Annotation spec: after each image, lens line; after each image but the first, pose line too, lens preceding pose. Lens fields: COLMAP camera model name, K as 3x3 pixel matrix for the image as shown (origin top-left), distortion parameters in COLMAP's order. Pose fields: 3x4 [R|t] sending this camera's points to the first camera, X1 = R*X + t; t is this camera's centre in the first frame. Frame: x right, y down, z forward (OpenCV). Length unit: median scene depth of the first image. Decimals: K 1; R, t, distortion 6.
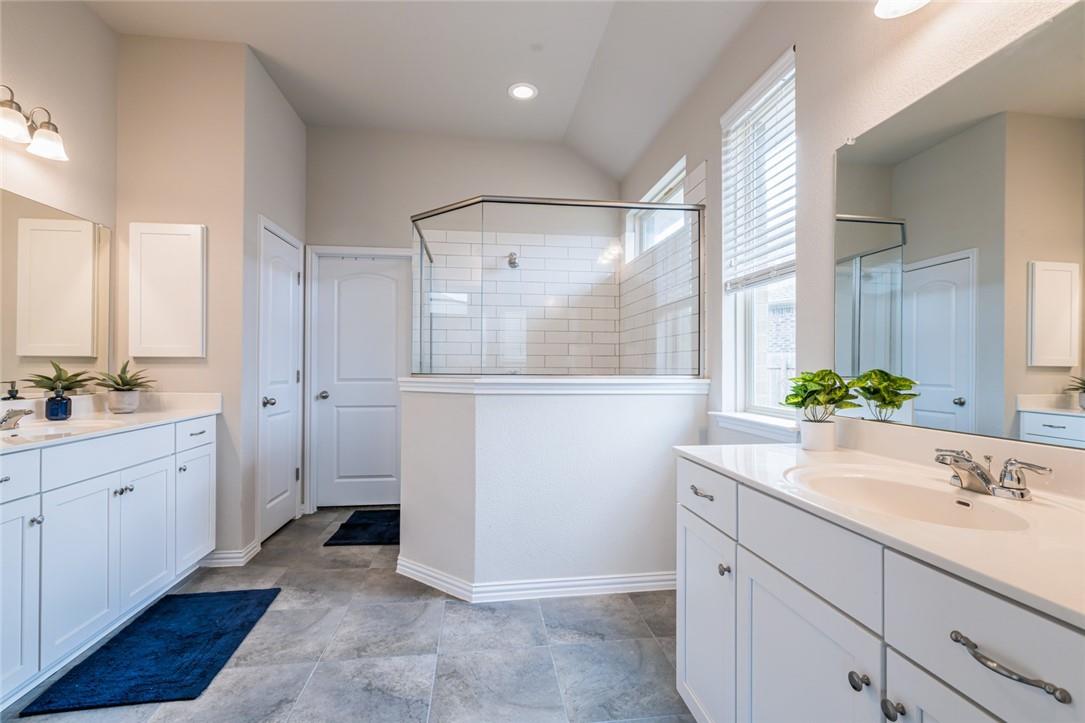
lens RADIAL K [[495.8, 0, 542.5], [0, 495.8, 361.5], [0, 0, 1]] dist [-0.001777, -0.000061]
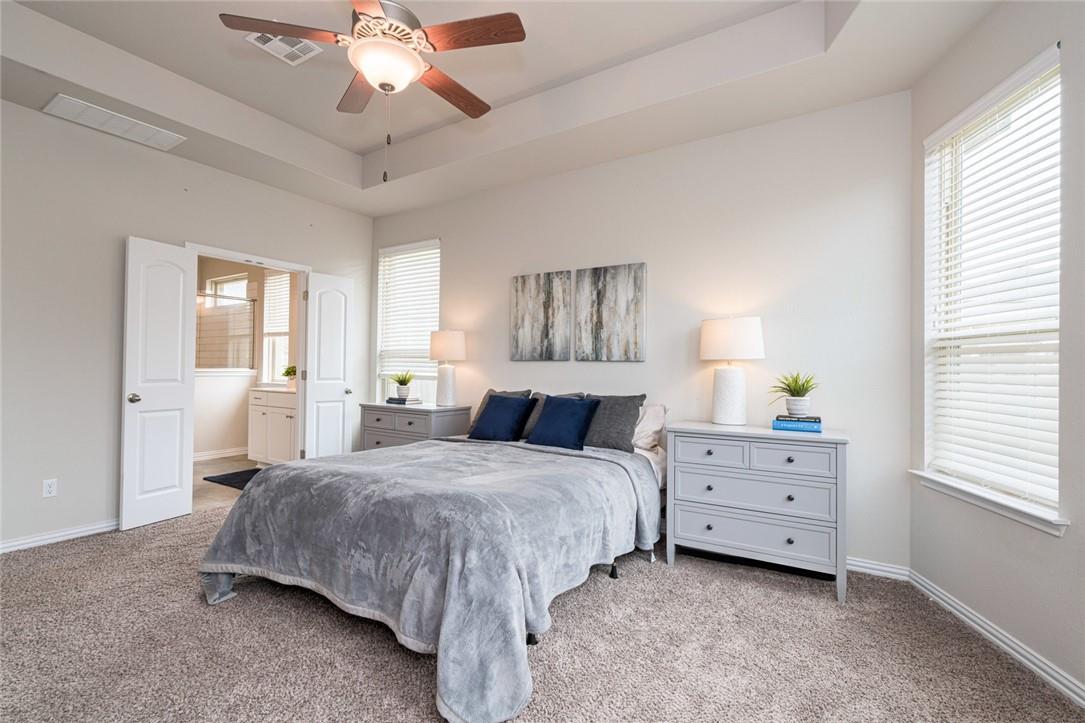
lens RADIAL K [[495.8, 0, 542.5], [0, 495.8, 361.5], [0, 0, 1]] dist [-0.001777, -0.000061]
pose [[0.645705, 0.014128, 0.763456, -0.677743], [-0.015693, 0.999863, -0.005231, -0.015817], [-0.763426, -0.008603, 0.645838, -1.803421]]
